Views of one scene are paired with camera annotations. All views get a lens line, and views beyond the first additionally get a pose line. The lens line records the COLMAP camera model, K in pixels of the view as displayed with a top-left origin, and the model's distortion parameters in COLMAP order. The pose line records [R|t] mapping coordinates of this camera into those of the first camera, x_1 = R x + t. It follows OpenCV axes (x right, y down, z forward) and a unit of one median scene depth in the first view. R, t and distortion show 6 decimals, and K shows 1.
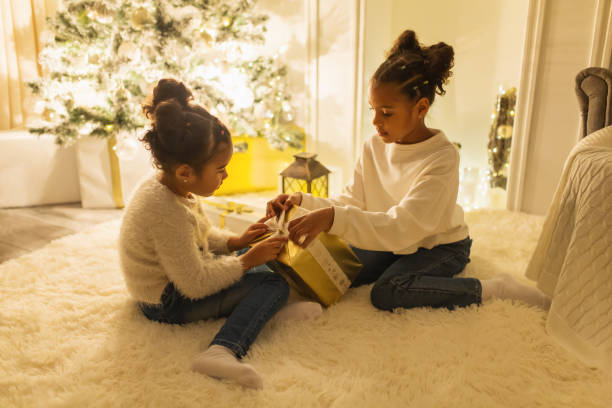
lens RADIAL K [[599.0, 0, 306.0], [0, 599.0, 204.0], [0, 0, 1]] dist [0.018509, 0.002098]
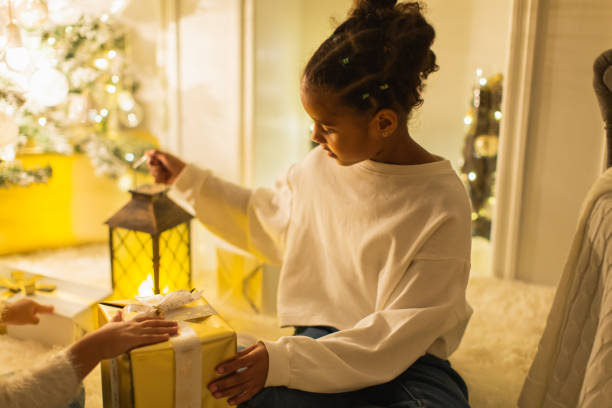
lens RADIAL K [[916.6, 0, 306.0], [0, 916.6, 204.0], [0, 0, 1]] dist [0.011489, -0.004304]
pose [[0.994387, -0.010490, 0.105281, 0.052574], [0.014296, 0.999269, -0.035466, -0.032211], [-0.104832, 0.036772, 0.993810, 0.104312]]
